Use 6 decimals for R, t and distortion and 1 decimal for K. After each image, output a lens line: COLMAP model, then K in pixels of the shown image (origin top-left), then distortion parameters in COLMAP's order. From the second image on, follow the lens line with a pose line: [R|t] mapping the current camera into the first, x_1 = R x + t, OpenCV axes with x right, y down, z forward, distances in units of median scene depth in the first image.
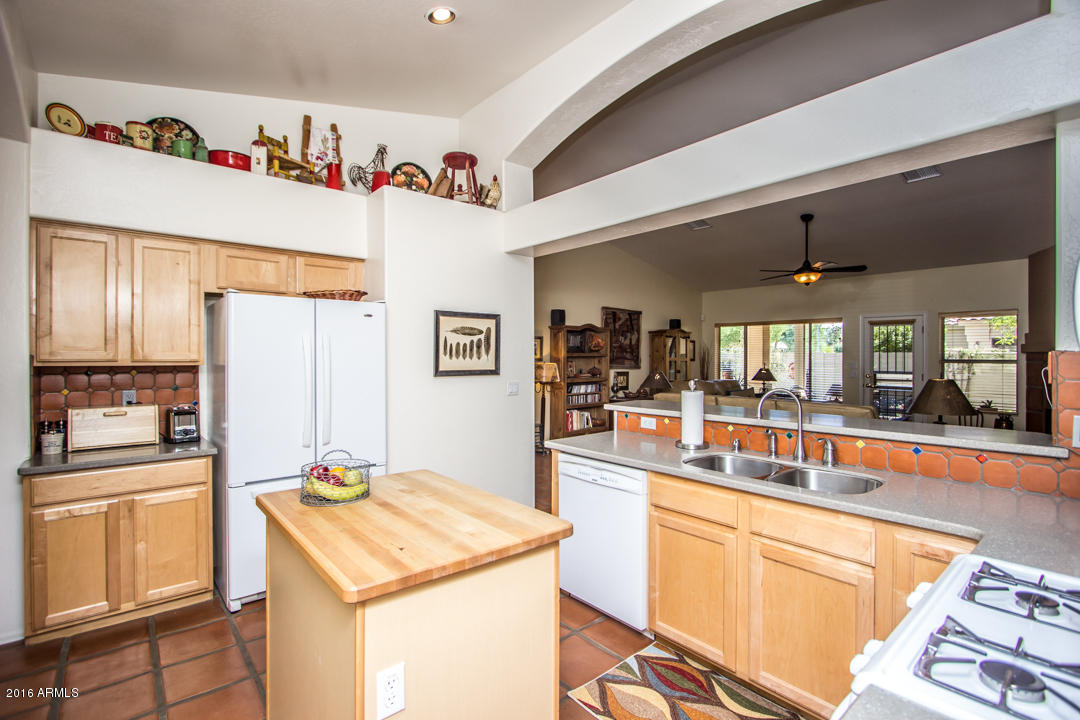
lens RADIAL K [[499.4, 0, 539.3], [0, 499.4, 362.5], [0, 0, 1]] dist [0.002384, 0.000689]
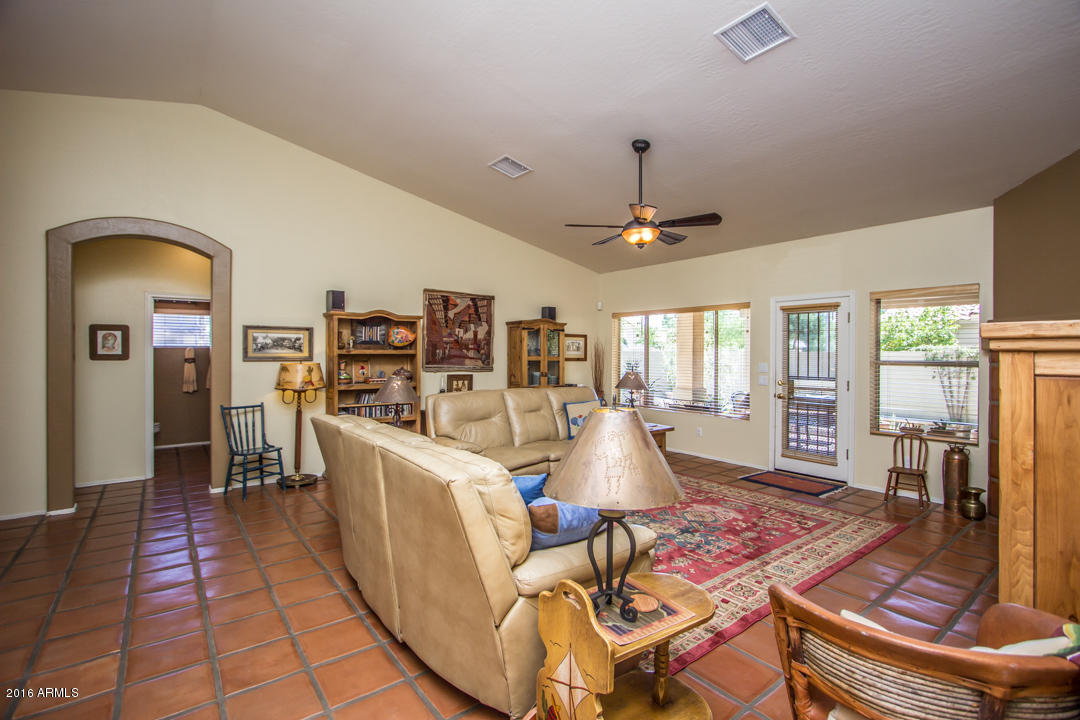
lens RADIAL K [[499.4, 0, 545.1], [0, 499.4, 355.2], [0, 0, 1]] dist [0.002384, 0.000689]
pose [[0.999168, 0.003420, -0.040639, 0.331204], [-0.004080, 0.999861, -0.016154, 0.000156], [0.040578, 0.016307, 0.999043, 0.253789]]
